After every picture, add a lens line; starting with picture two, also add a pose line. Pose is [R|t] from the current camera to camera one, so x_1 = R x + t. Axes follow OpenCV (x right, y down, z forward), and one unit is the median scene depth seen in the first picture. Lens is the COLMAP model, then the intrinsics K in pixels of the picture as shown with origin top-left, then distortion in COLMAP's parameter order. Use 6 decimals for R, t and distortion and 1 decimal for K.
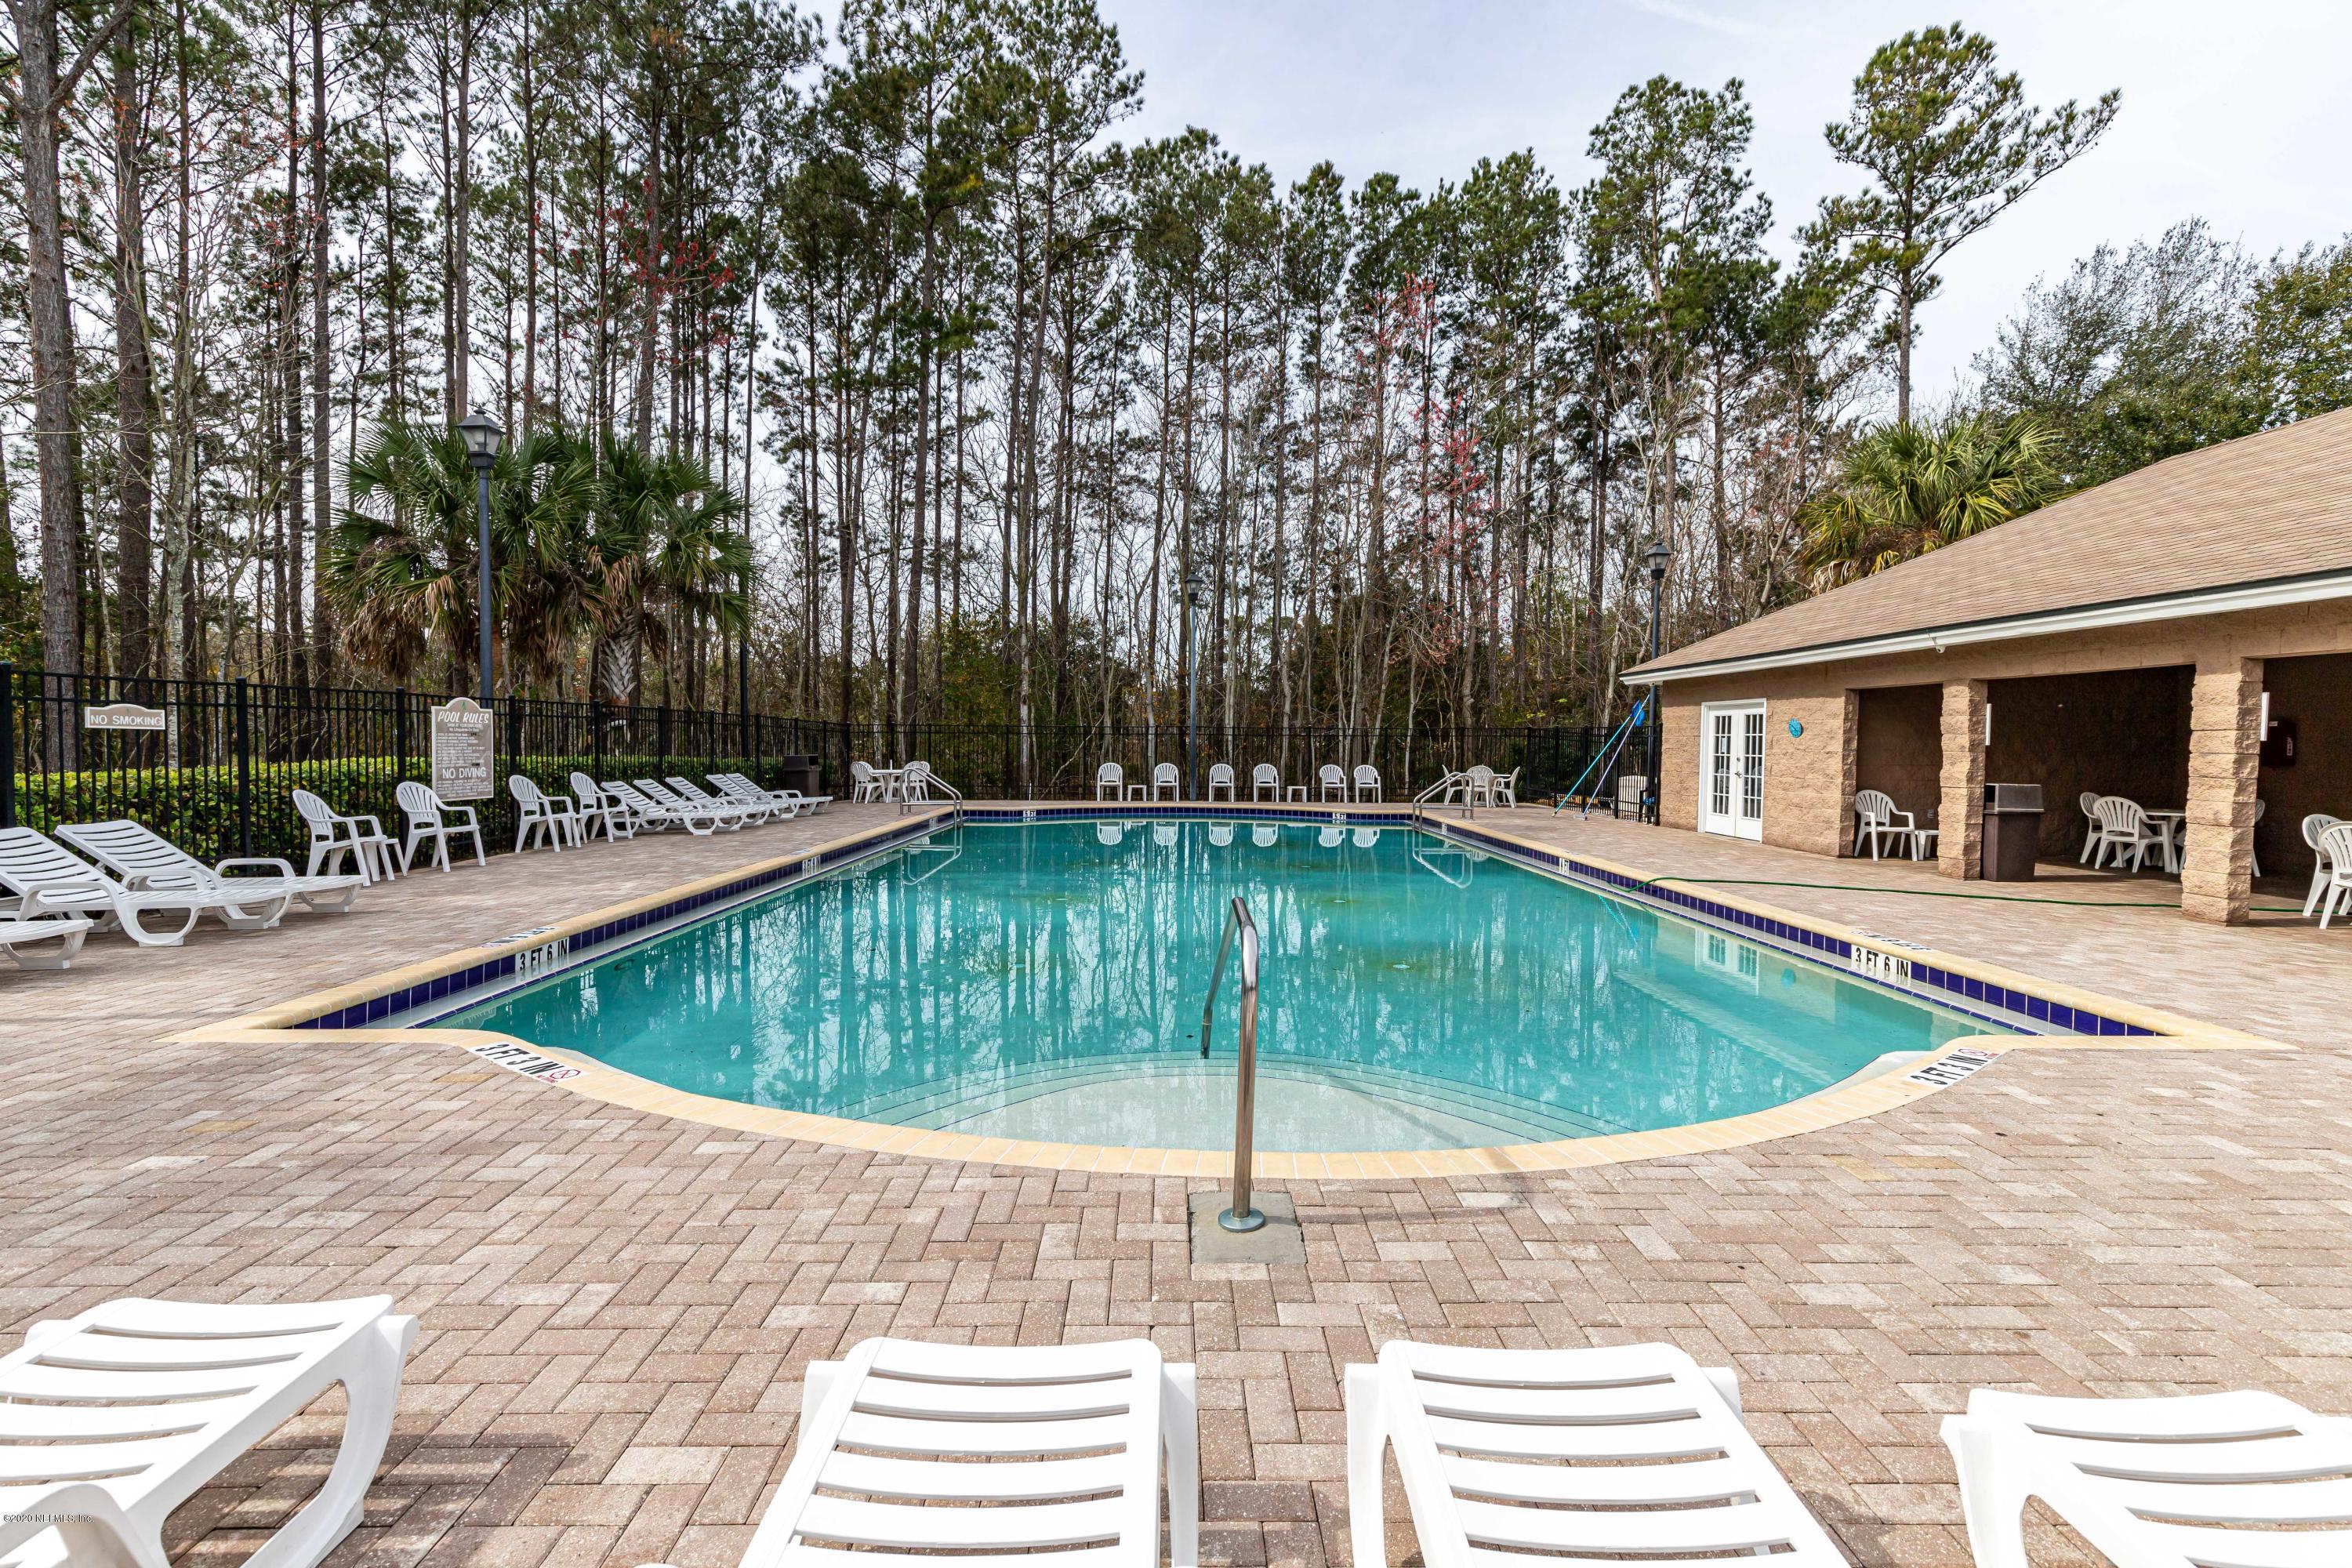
lens RADIAL K [[1059.1, 0, 1190.6], [0, 1059.1, 780.6], [0, 0, 1]] dist [0.003278, -0.001690]
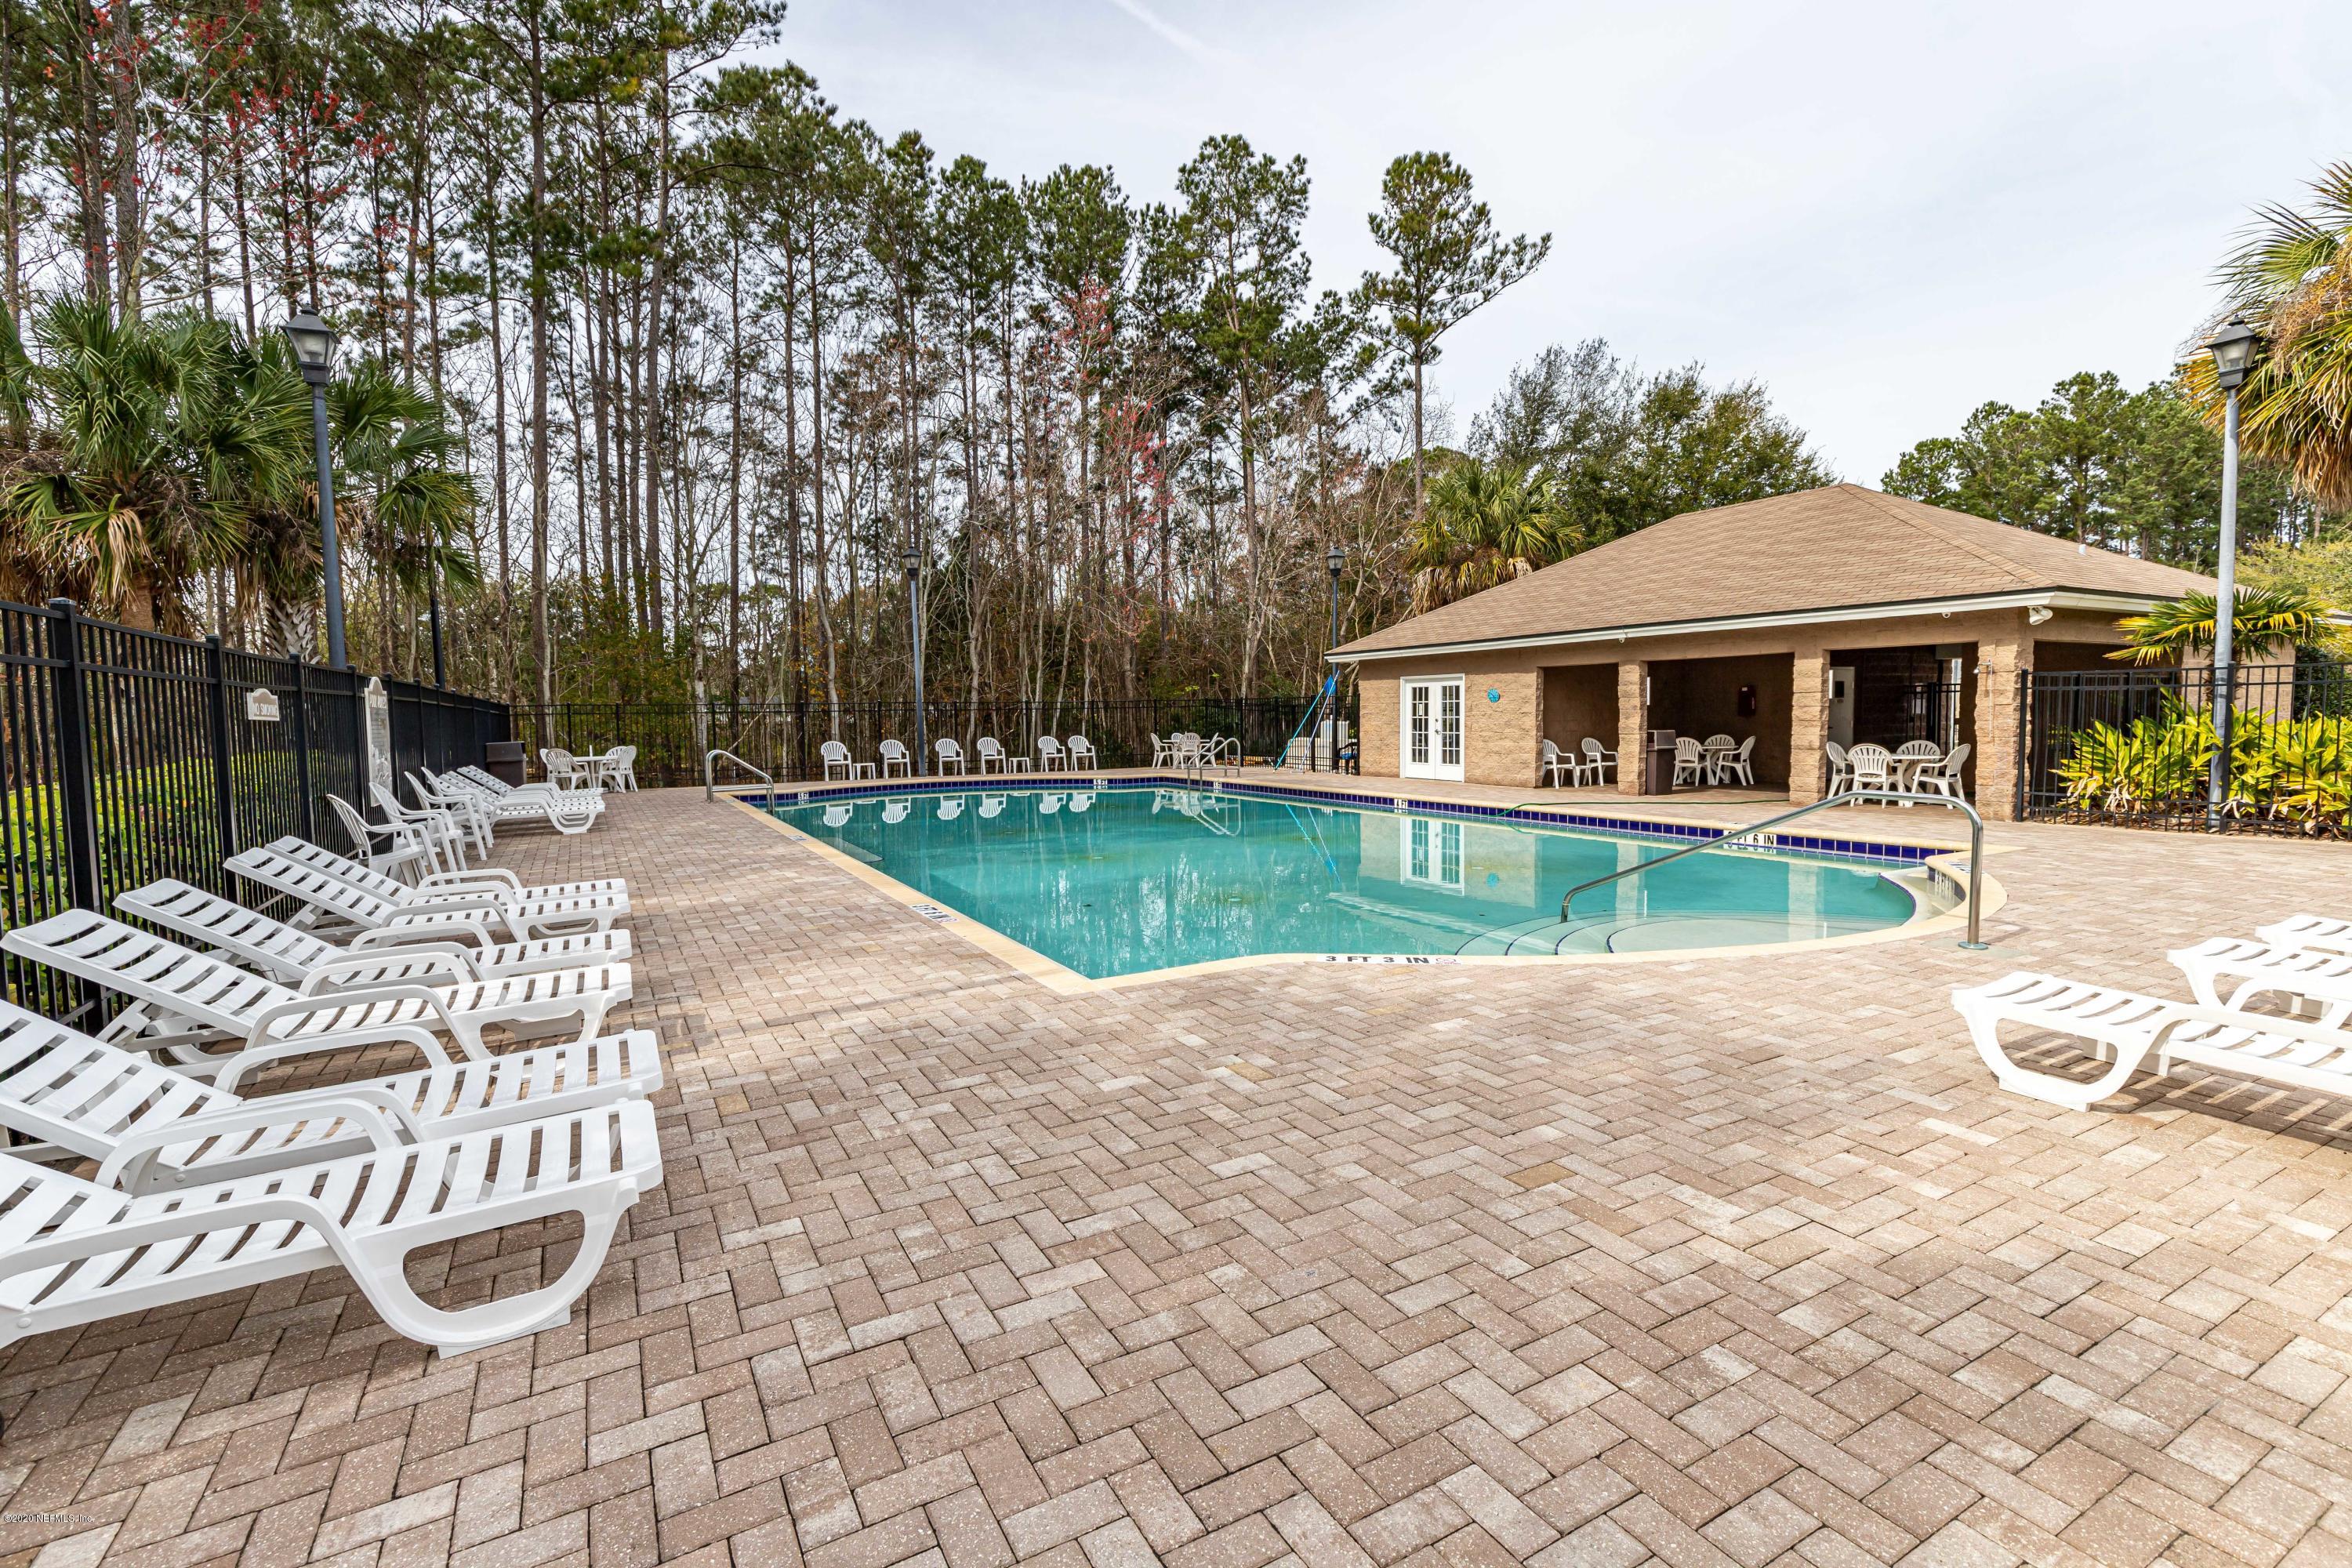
lens RADIAL K [[1059.1, 0, 1190.6], [0, 1059.1, 780.6], [0, 0, 1]] dist [0.003278, -0.001690]
pose [[0.877614, -0.049703, 0.476785, -0.225102], [0.038282, 0.998700, 0.033646, -0.000814], [-0.477838, -0.011276, 0.878376, -0.002153]]
